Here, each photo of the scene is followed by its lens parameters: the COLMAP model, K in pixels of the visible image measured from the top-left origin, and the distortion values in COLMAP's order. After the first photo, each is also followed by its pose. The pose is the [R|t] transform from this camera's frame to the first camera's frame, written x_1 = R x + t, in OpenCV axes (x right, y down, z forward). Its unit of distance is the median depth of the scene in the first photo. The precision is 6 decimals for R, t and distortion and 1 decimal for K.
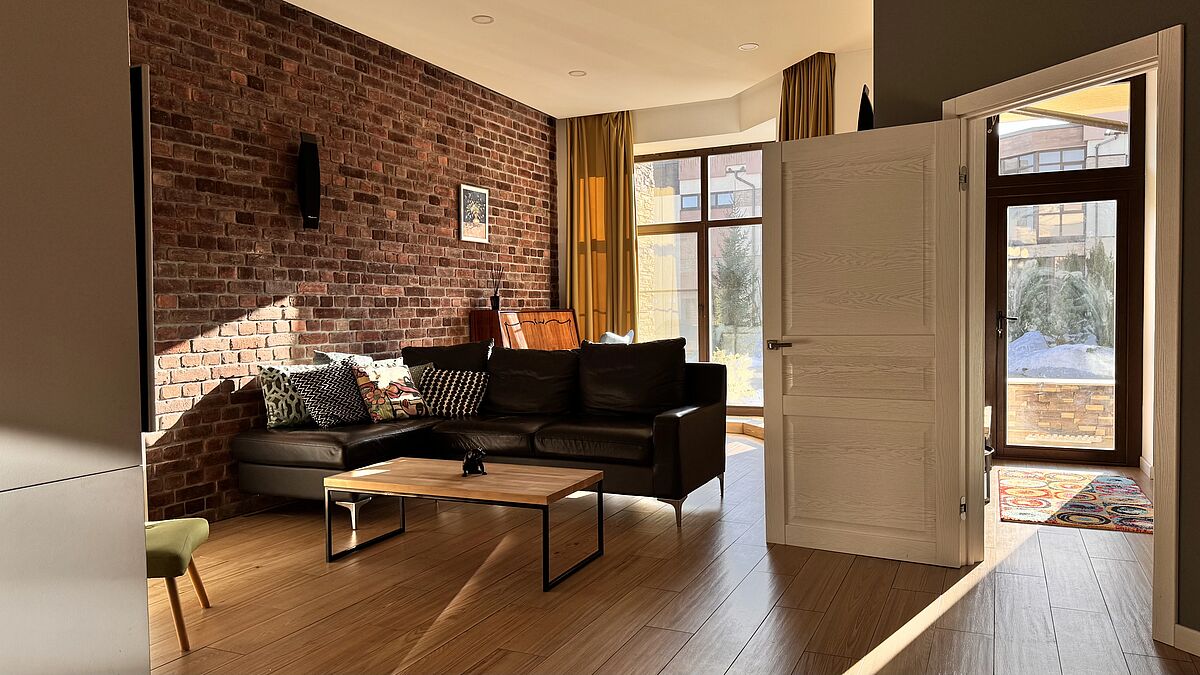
lens RADIAL K [[842.4, 0, 602.8], [0, 842.4, 337.5], [0, 0, 1]] dist [0.189372, -0.373762]
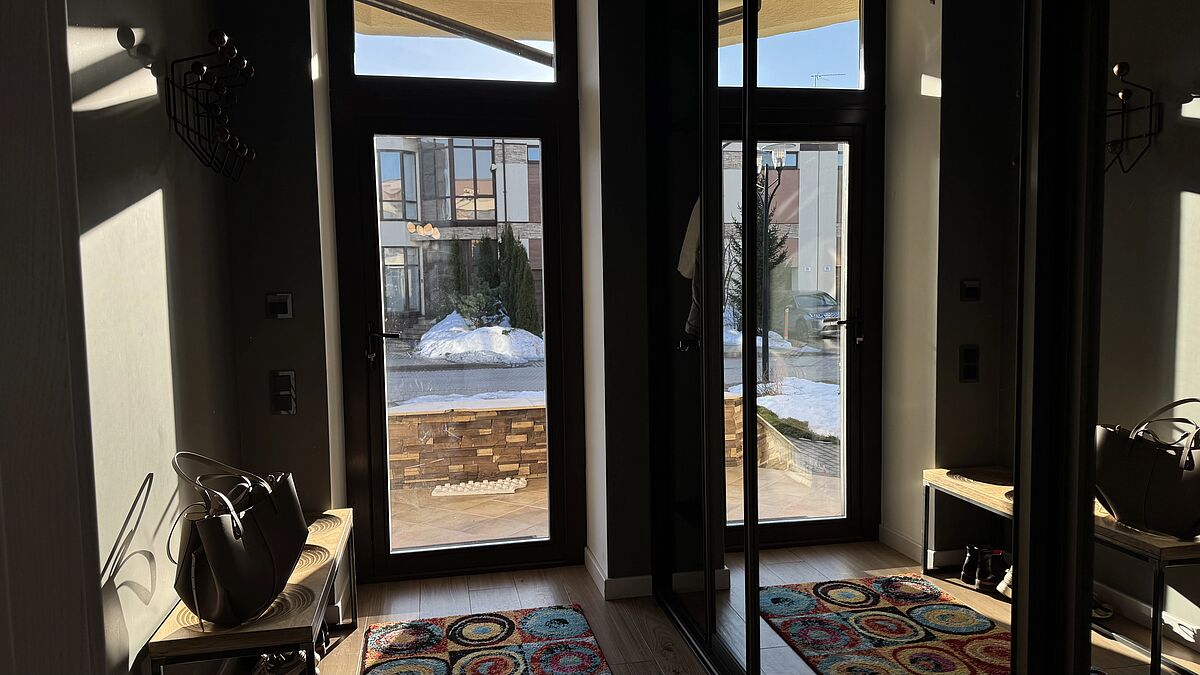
lens RADIAL K [[842.0, 0, 603.4], [0, 842.0, 341.3], [0, 0, 1]] dist [0.109994, -0.153808]
pose [[0.806092, -0.054396, 0.589284, 0.208362], [0.038620, 0.998479, 0.039340, -0.025656], [-0.590528, -0.008953, 0.806967, 0.375130]]
